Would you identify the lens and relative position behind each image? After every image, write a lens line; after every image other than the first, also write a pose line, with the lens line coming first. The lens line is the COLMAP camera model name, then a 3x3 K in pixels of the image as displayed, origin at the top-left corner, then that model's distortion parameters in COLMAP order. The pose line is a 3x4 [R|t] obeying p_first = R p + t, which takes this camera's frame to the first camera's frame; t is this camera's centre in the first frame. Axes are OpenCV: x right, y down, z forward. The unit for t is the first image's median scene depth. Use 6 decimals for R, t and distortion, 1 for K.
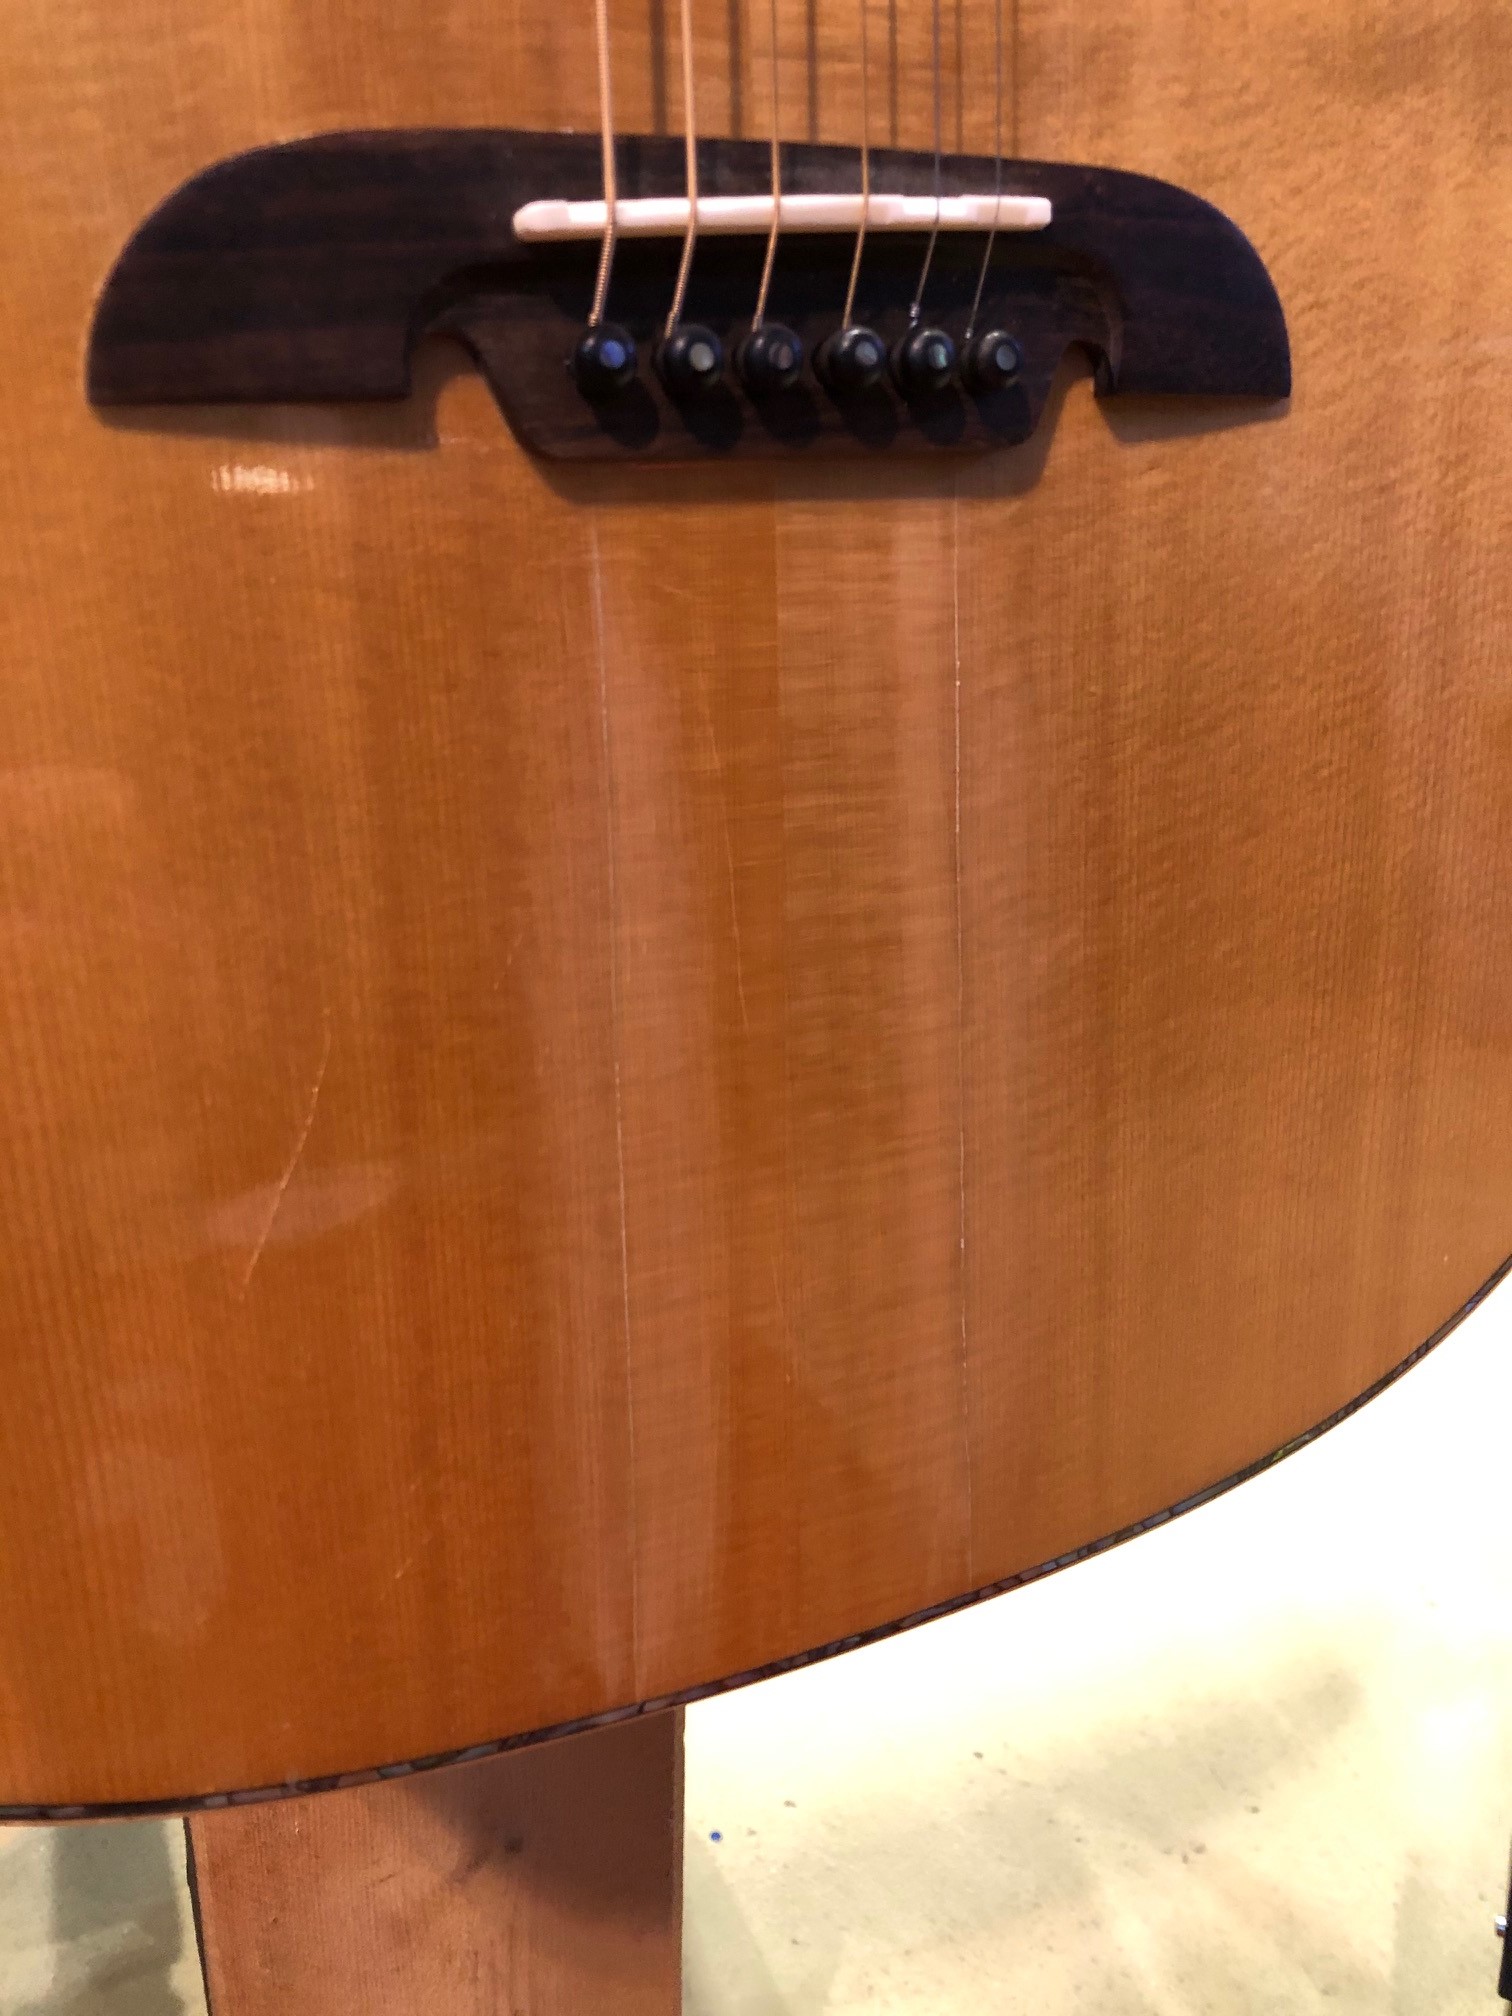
lens RADIAL K [[1671.1, 0, 739.7], [0, 1671.1, 994.8], [0, 0, 1]] dist [0.059396, -0.071801]
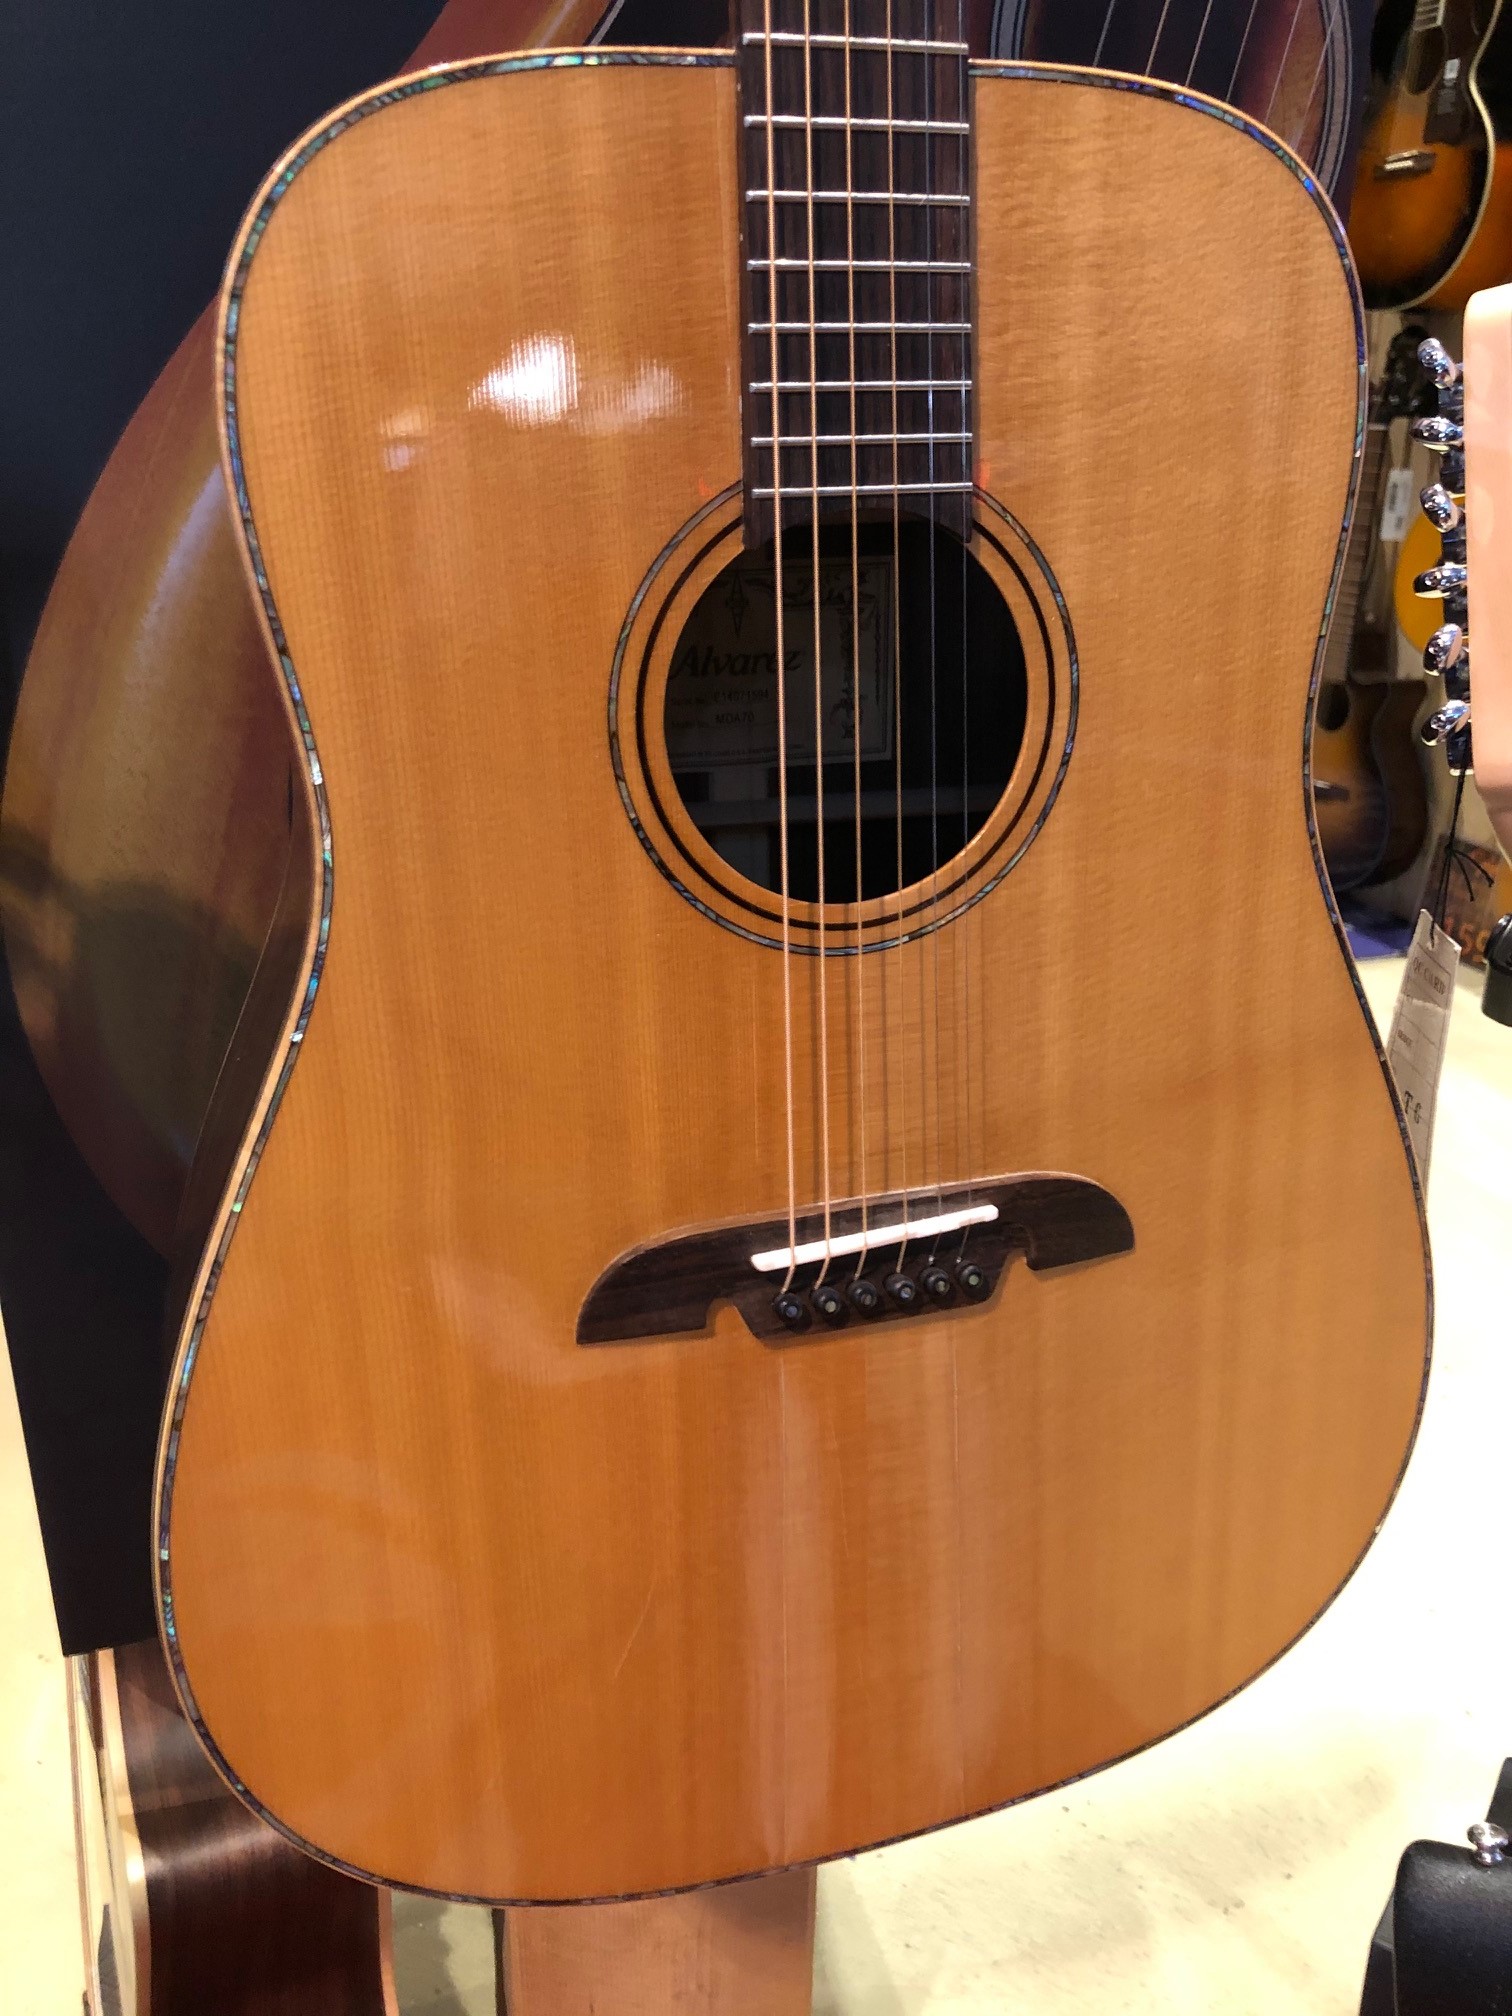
lens RADIAL K [[1671.1, 0, 726.9], [0, 1671.1, 975.7], [0, 0, 1]] dist [0.059396, -0.071801]
pose [[0.992317, 0.036446, -0.118234, 0.074661], [-0.034800, 0.999267, 0.015957, -0.718174], [0.118729, -0.011720, 0.992858, -1.064481]]
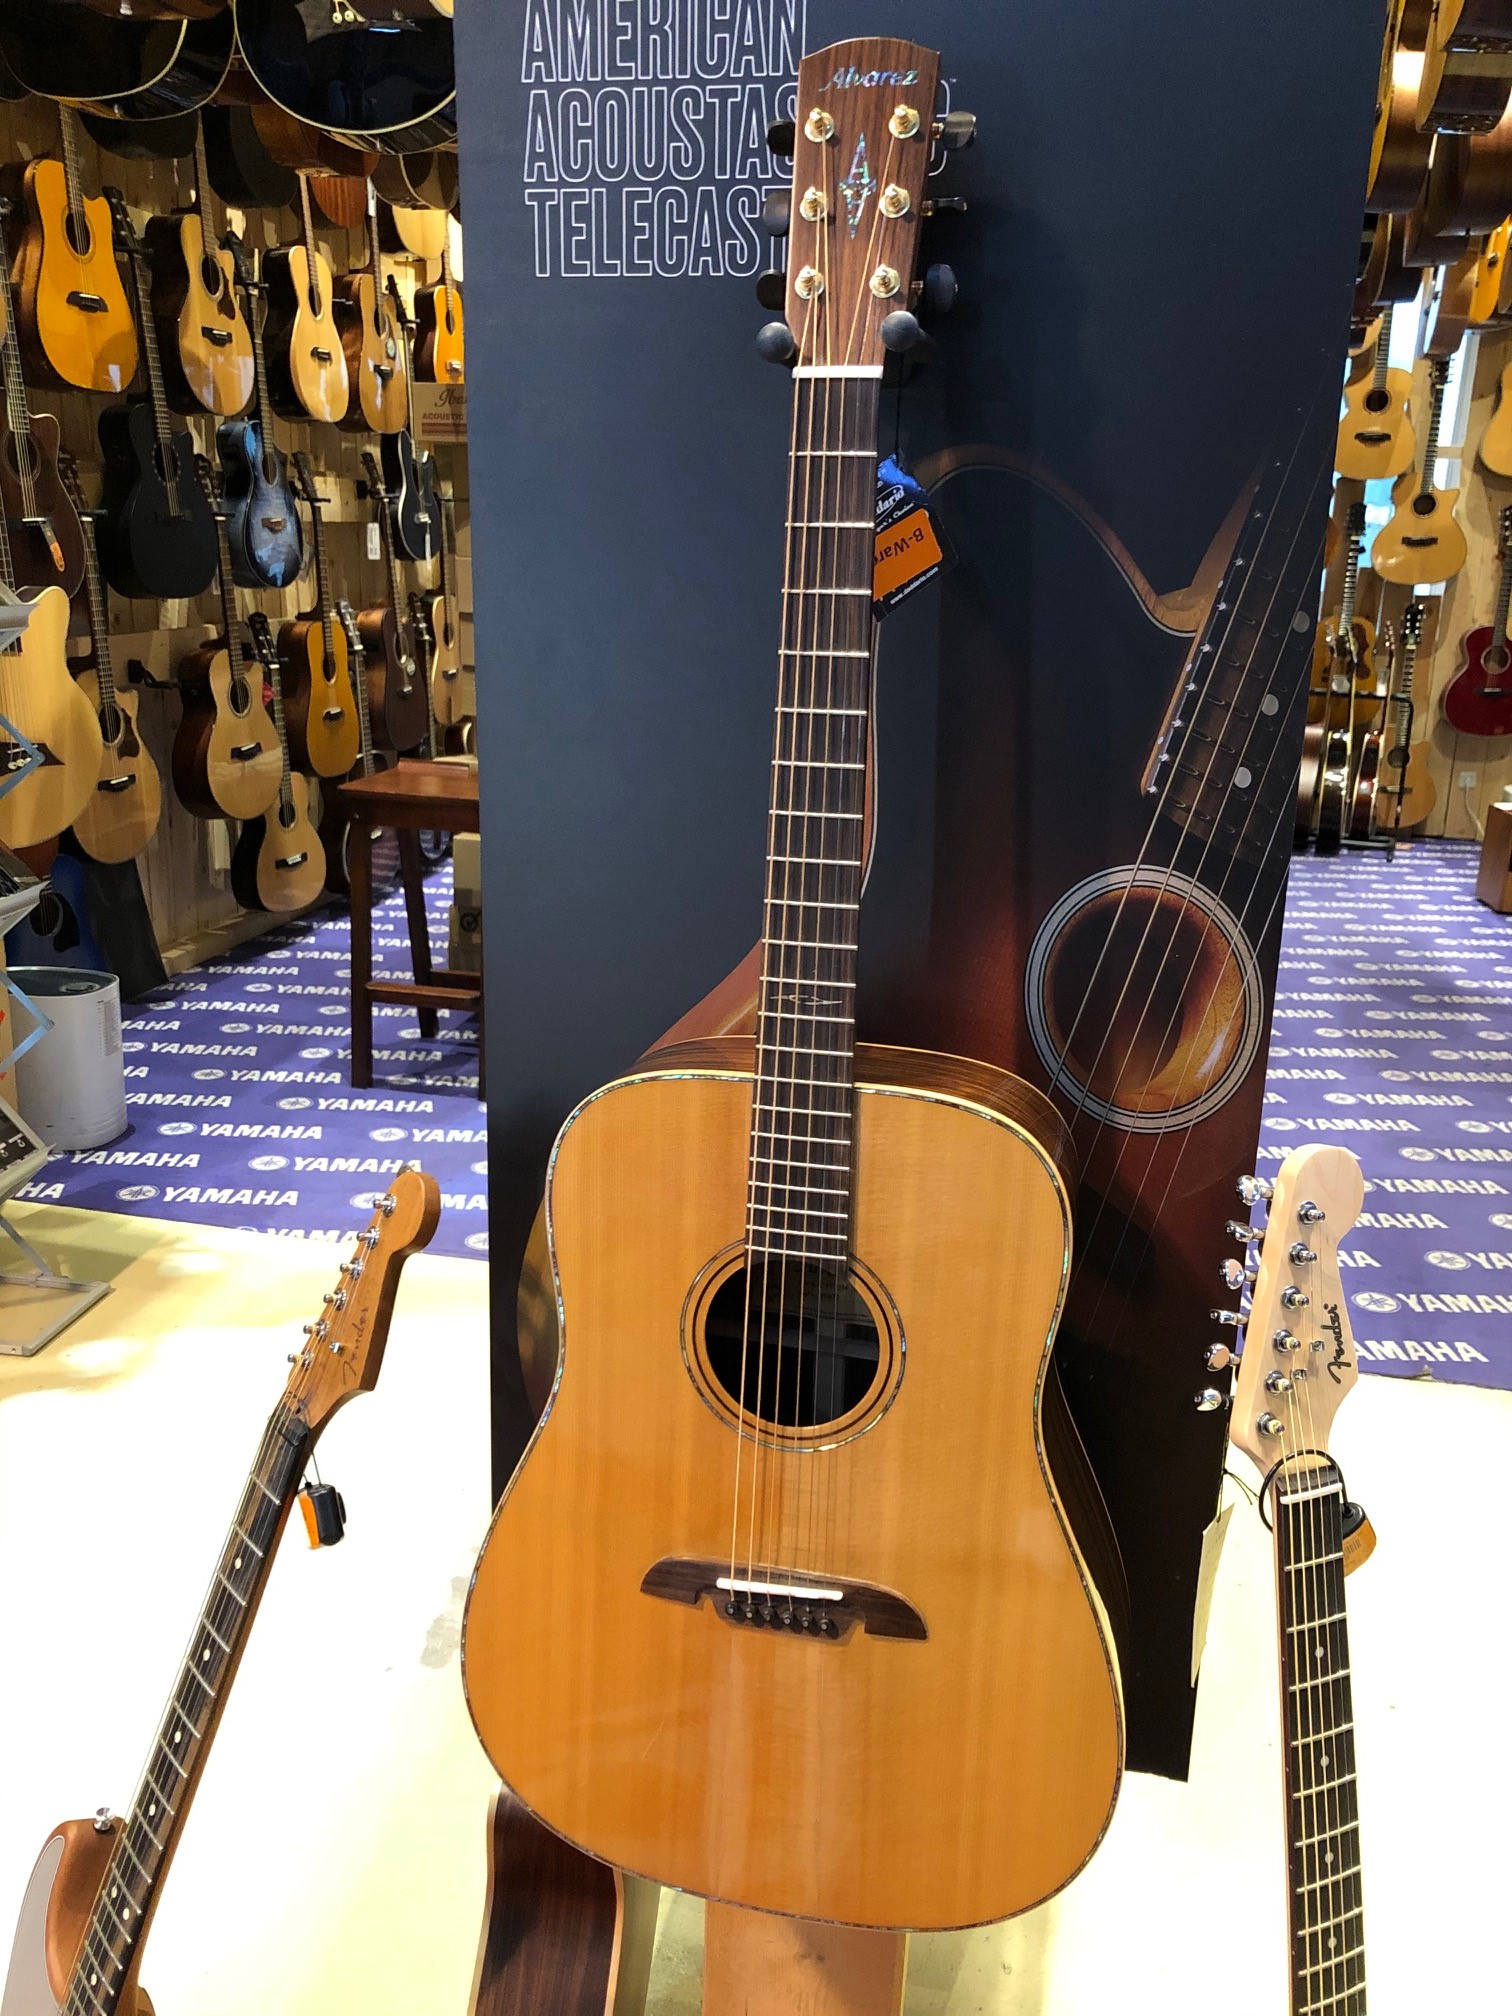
lens RADIAL K [[1671.1, 0, 752.9], [0, 1671.1, 1004.2], [0, 0, 1]] dist [0.059396, -0.071801]
pose [[0.790544, 0.180637, -0.585159, 2.051538], [-0.223584, 0.974684, -0.001178, -1.718980], [0.570132, 0.131764, 0.810918, -2.565665]]
